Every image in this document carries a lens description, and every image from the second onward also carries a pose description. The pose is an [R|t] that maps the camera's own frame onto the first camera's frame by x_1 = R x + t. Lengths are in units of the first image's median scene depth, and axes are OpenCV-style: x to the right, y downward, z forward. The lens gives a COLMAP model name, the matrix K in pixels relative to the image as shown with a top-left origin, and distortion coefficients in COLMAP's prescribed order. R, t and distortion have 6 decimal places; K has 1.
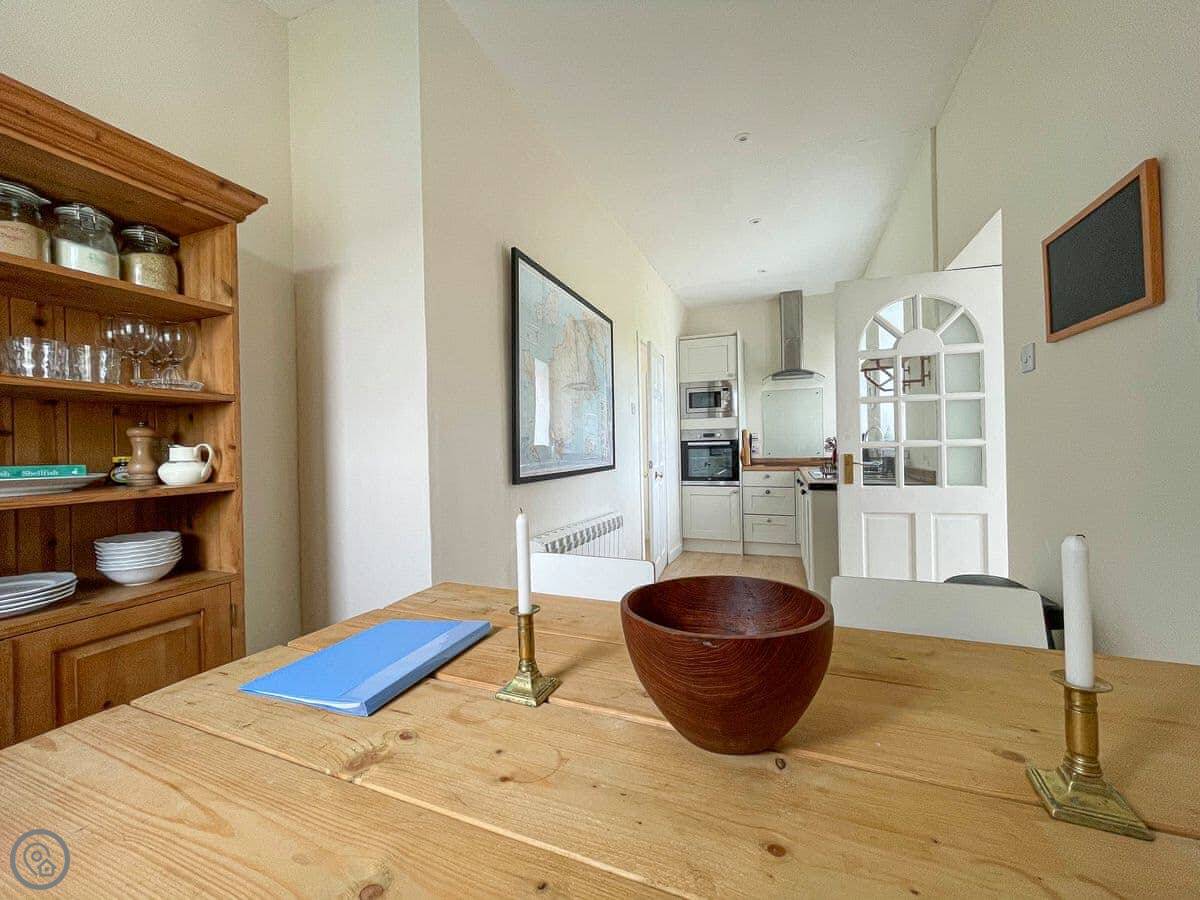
lens RADIAL K [[478.8, 0, 593.0], [0, 478.8, 447.2], [0, 0, 1]] dist [0.000112, 0.000022]
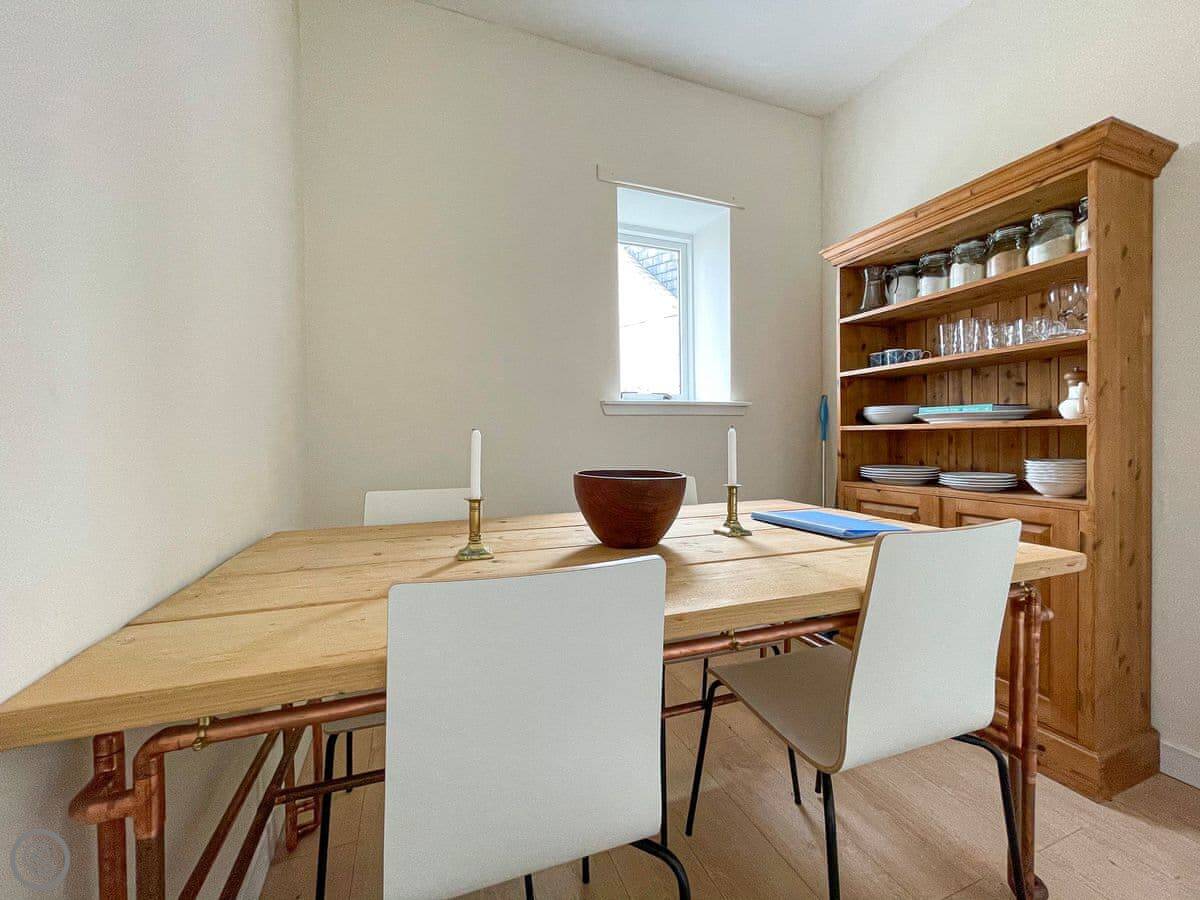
lens RADIAL K [[478.8, 0, 603.8], [0, 478.8, 445.5], [0, 0, 1]] dist [0.000112, 0.000022]
pose [[-0.729854, 0.042932, -0.682254, 1.615302], [0.029581, 0.999075, 0.031225, 0.154606], [0.682963, 0.002608, -0.730448, 2.270346]]
